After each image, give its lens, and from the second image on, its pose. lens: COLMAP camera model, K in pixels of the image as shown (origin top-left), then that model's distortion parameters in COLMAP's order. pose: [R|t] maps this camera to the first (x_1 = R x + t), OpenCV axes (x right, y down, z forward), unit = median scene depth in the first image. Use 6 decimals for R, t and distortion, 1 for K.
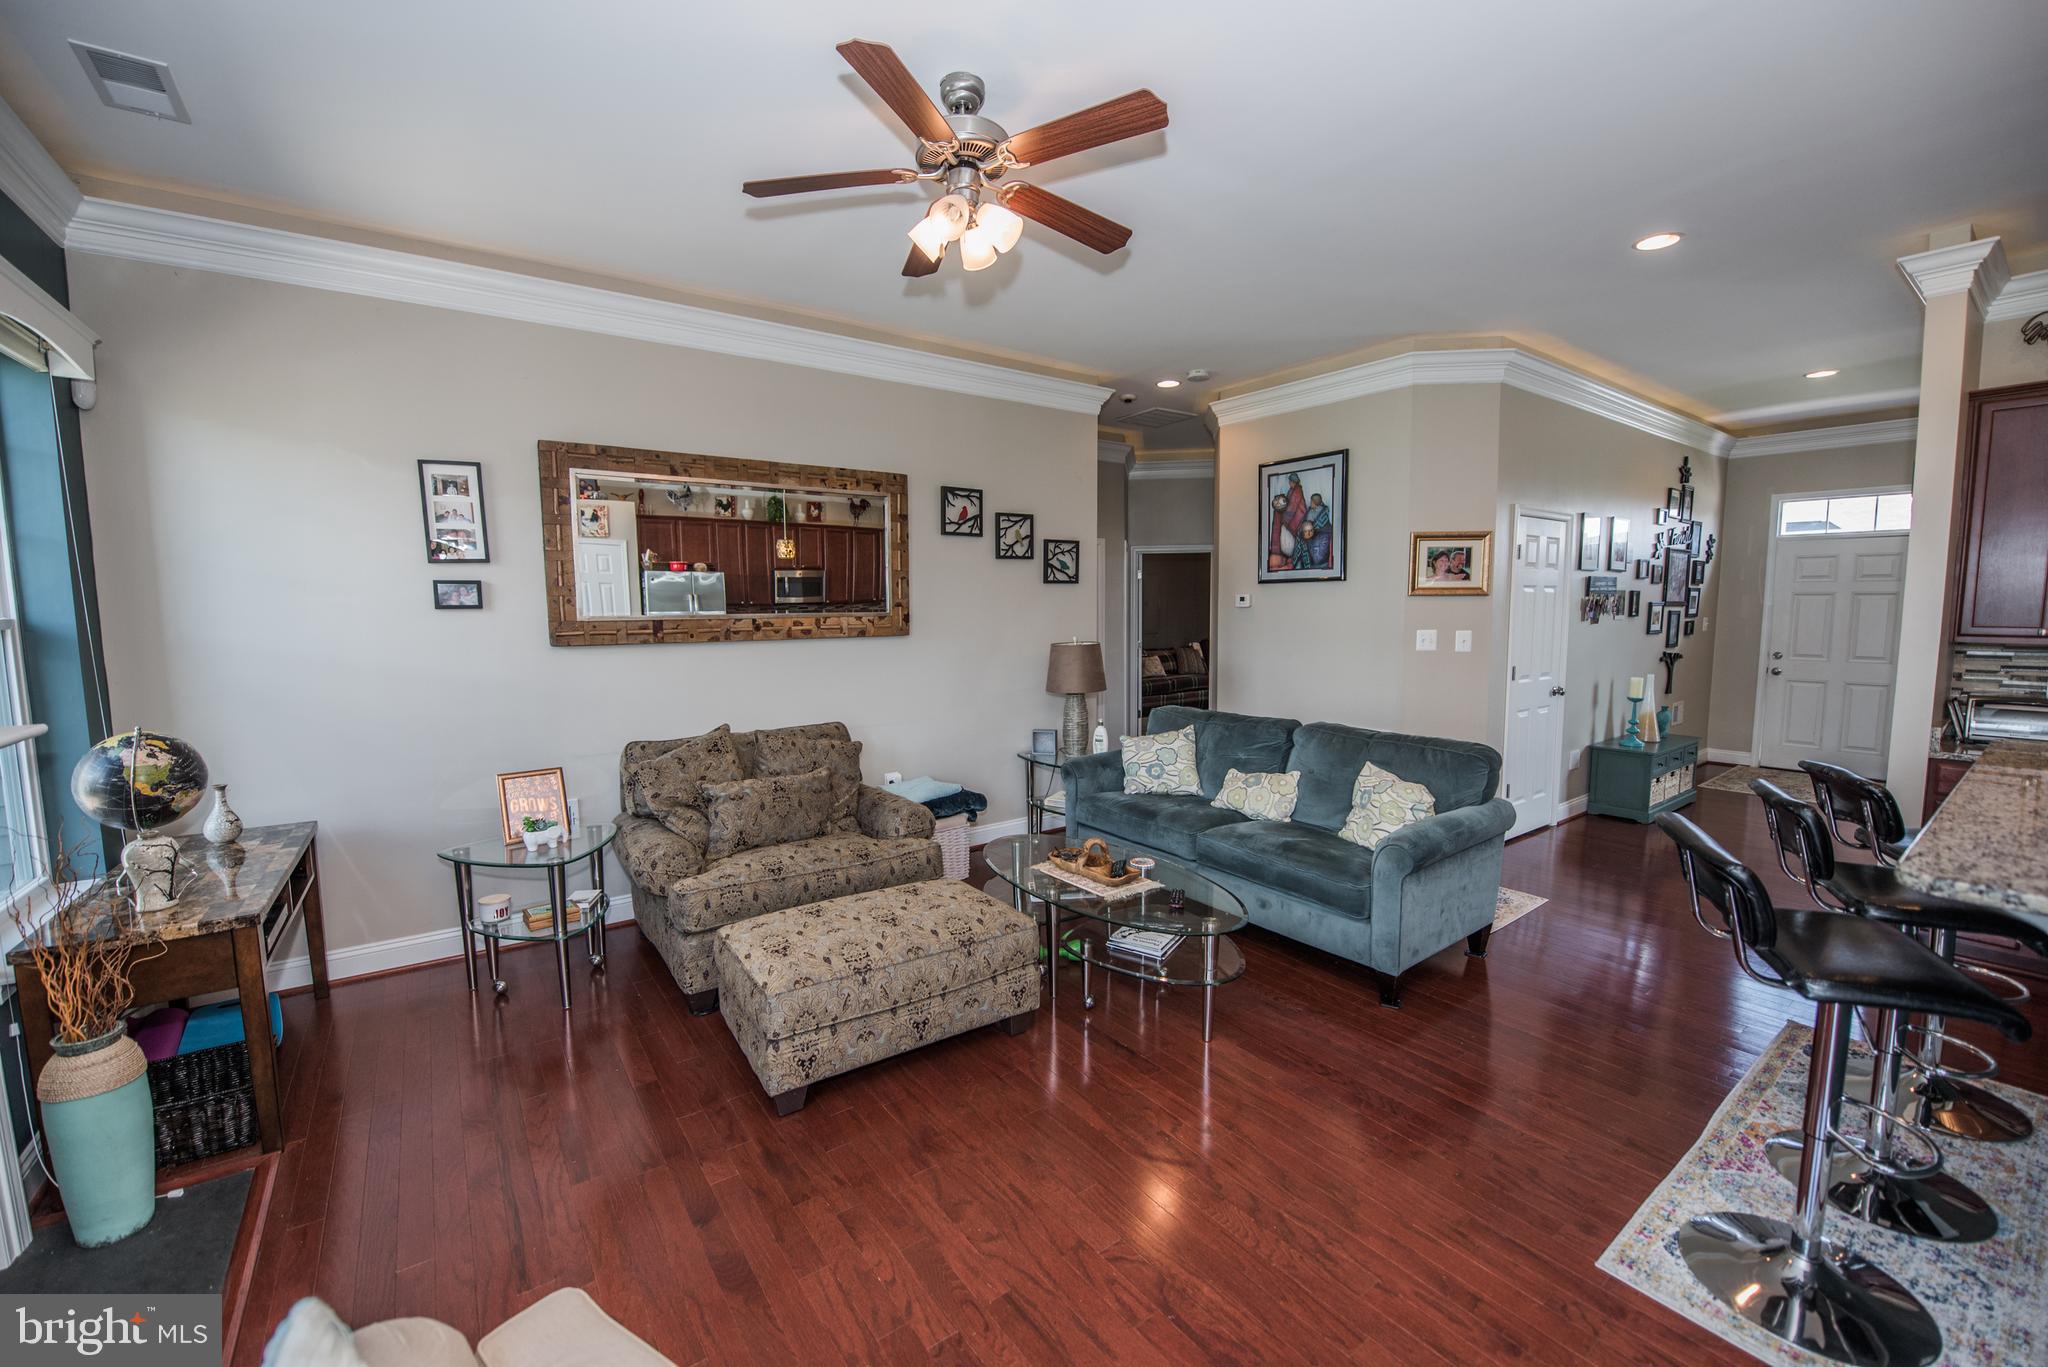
lens RADIAL K [[814.5, 0, 1016.8], [0, 814.5, 685.2], [0, 0, 1]] dist [-0.014705, -0.003028]
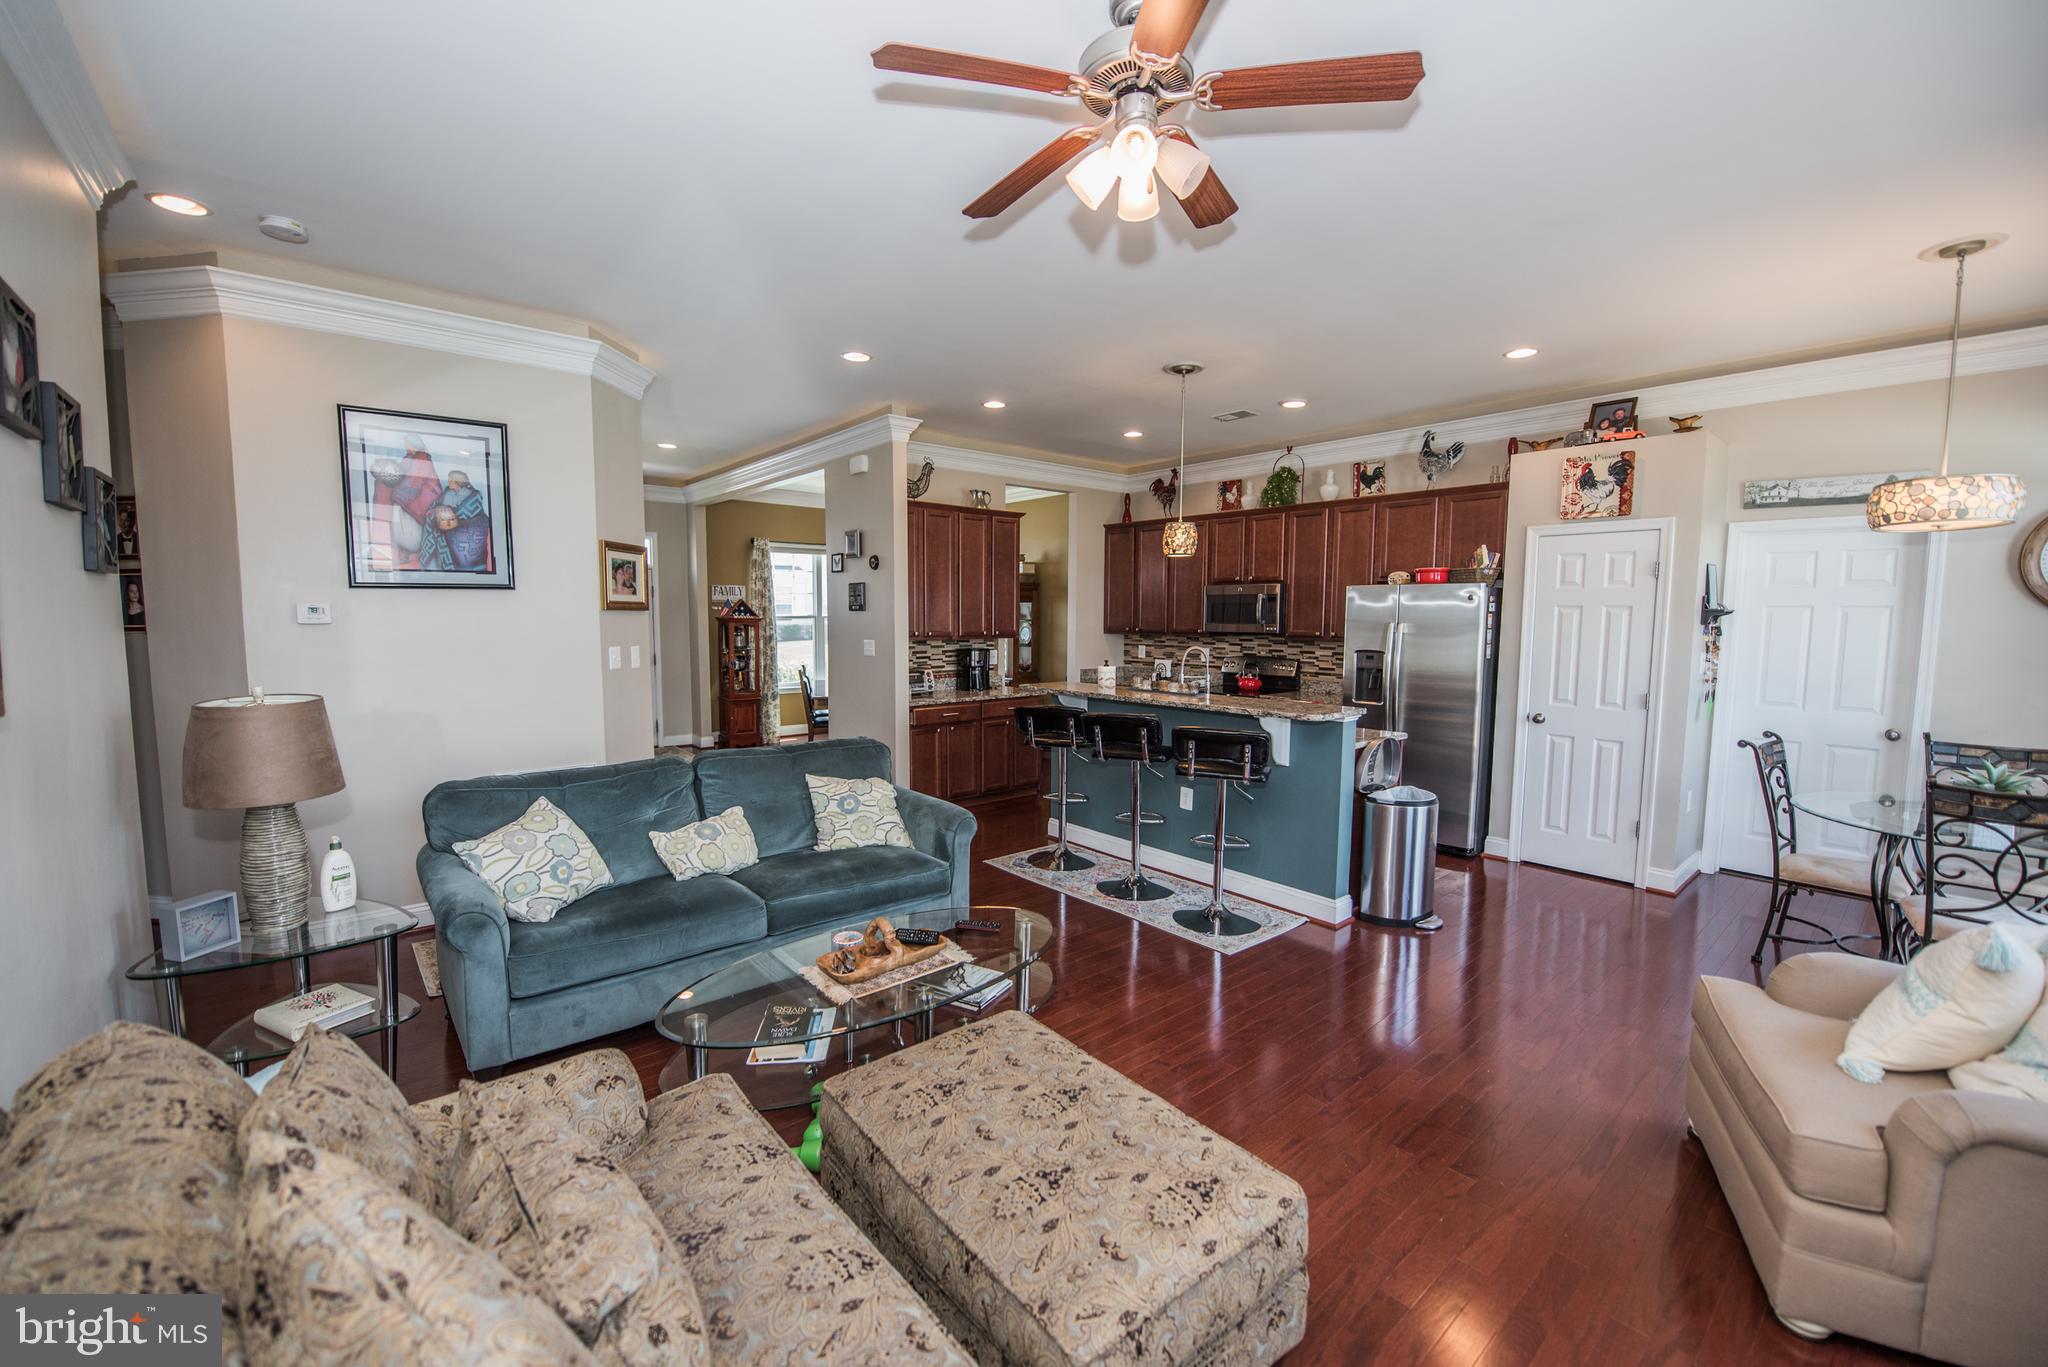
lens RADIAL K [[814.5, 0, 1016.8], [0, 814.5, 685.2], [0, 0, 1]] dist [-0.014705, -0.003028]
pose [[-0.068903, -0.079120, 0.994481, -0.449656], [0.095939, 0.991704, 0.085546, -0.059496], [-0.993000, 0.101304, -0.060740, 0.599352]]
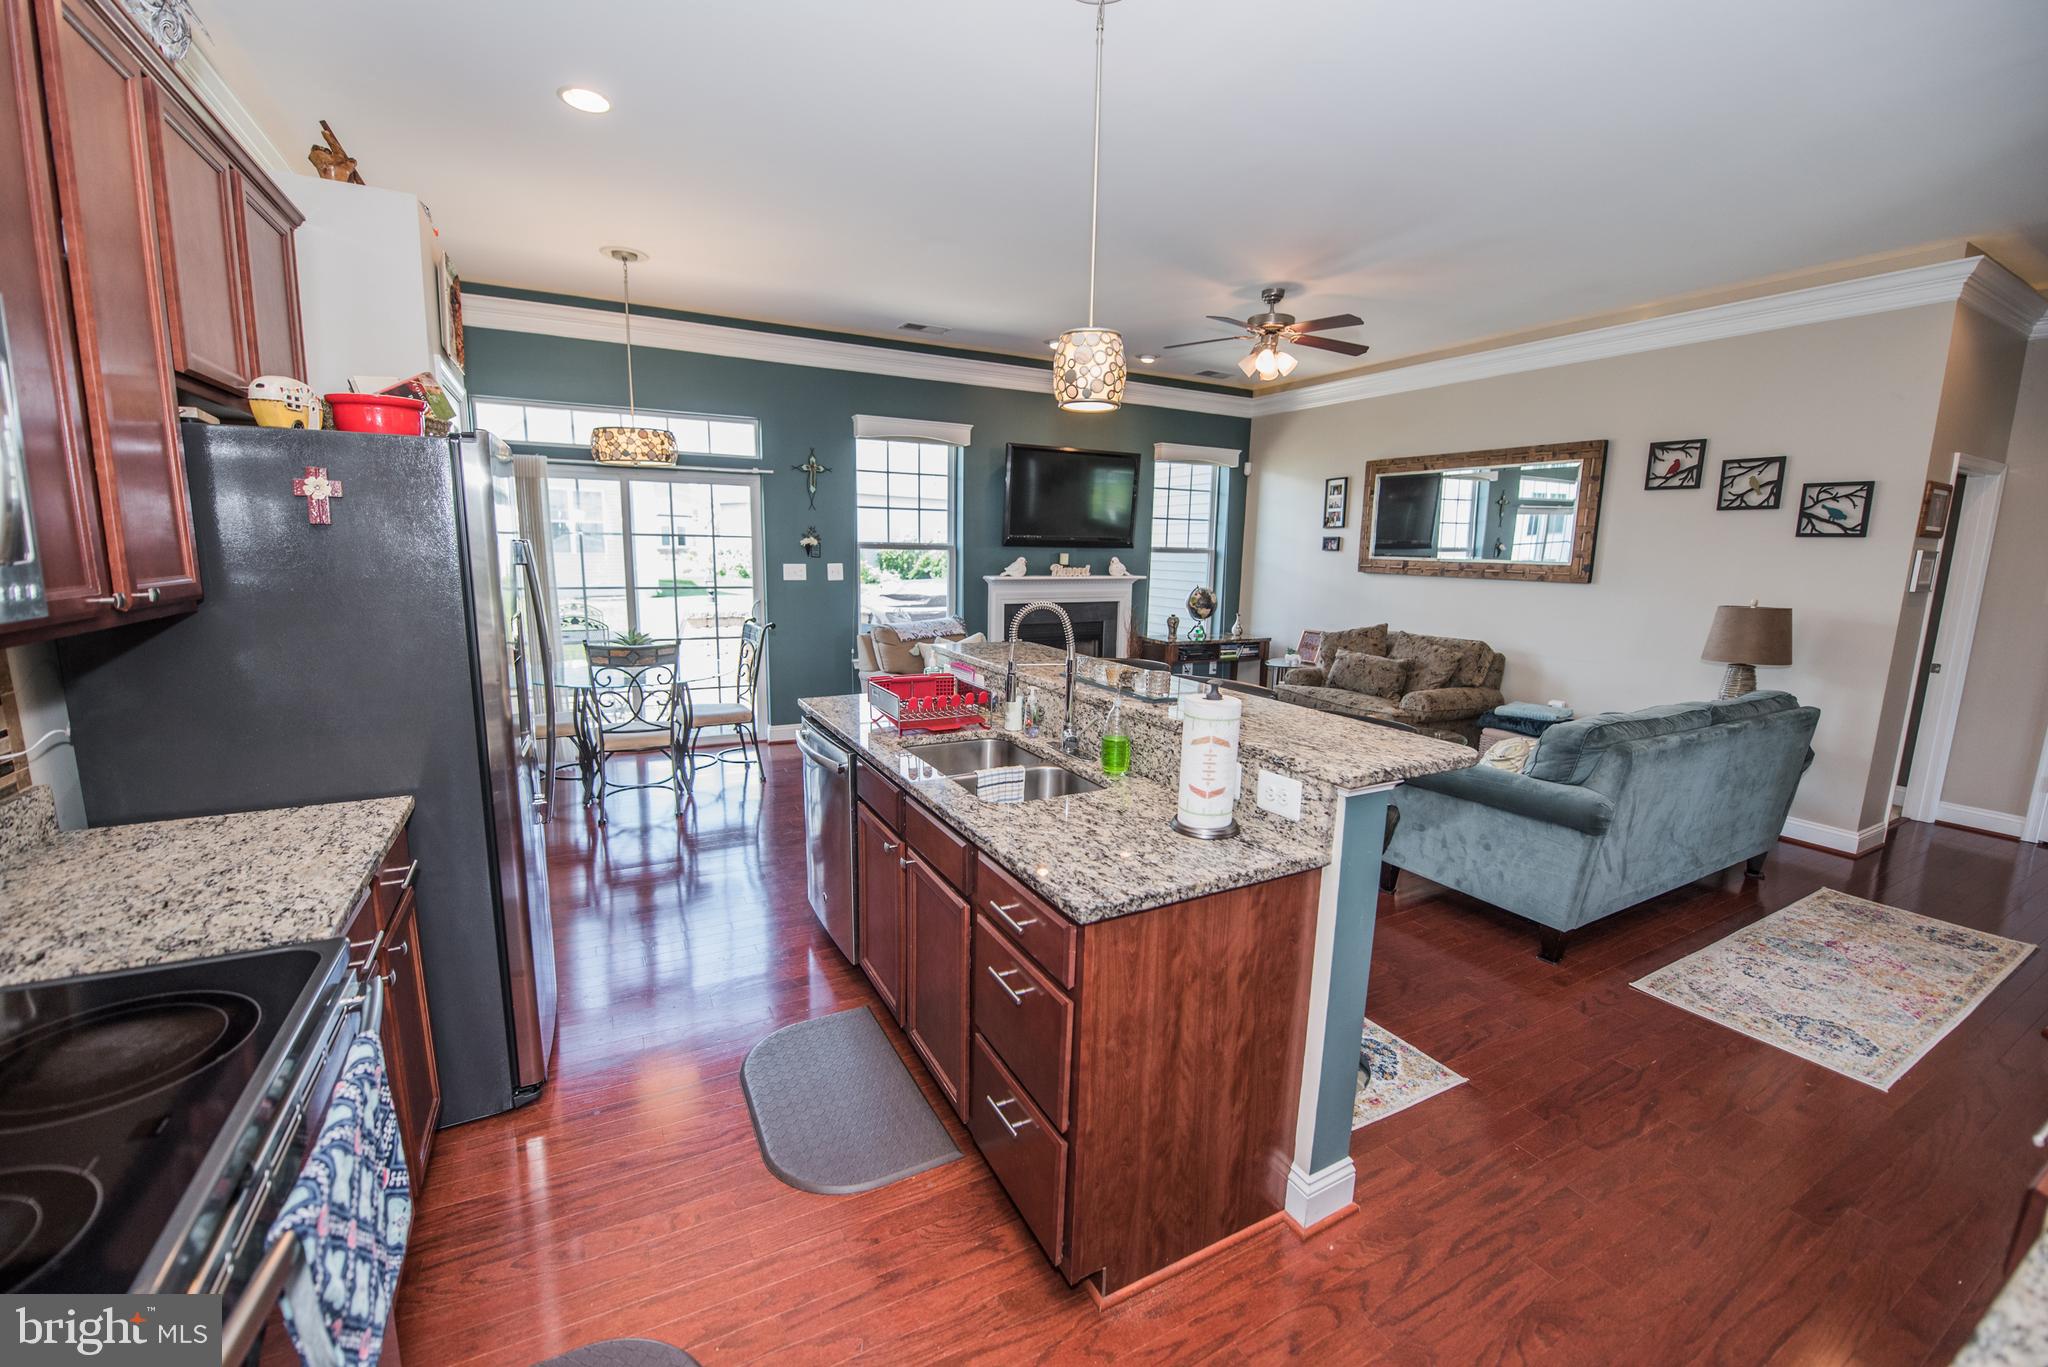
lens RADIAL K [[814.5, 0, 1016.8], [0, 814.5, 685.2], [0, 0, 1]] dist [-0.014705, -0.003028]
pose [[-0.137056, 0.172130, -0.975493, 1.053792], [-0.118438, 0.974874, 0.188661, -0.039981], [0.983457, 0.141393, -0.113226, 0.354786]]
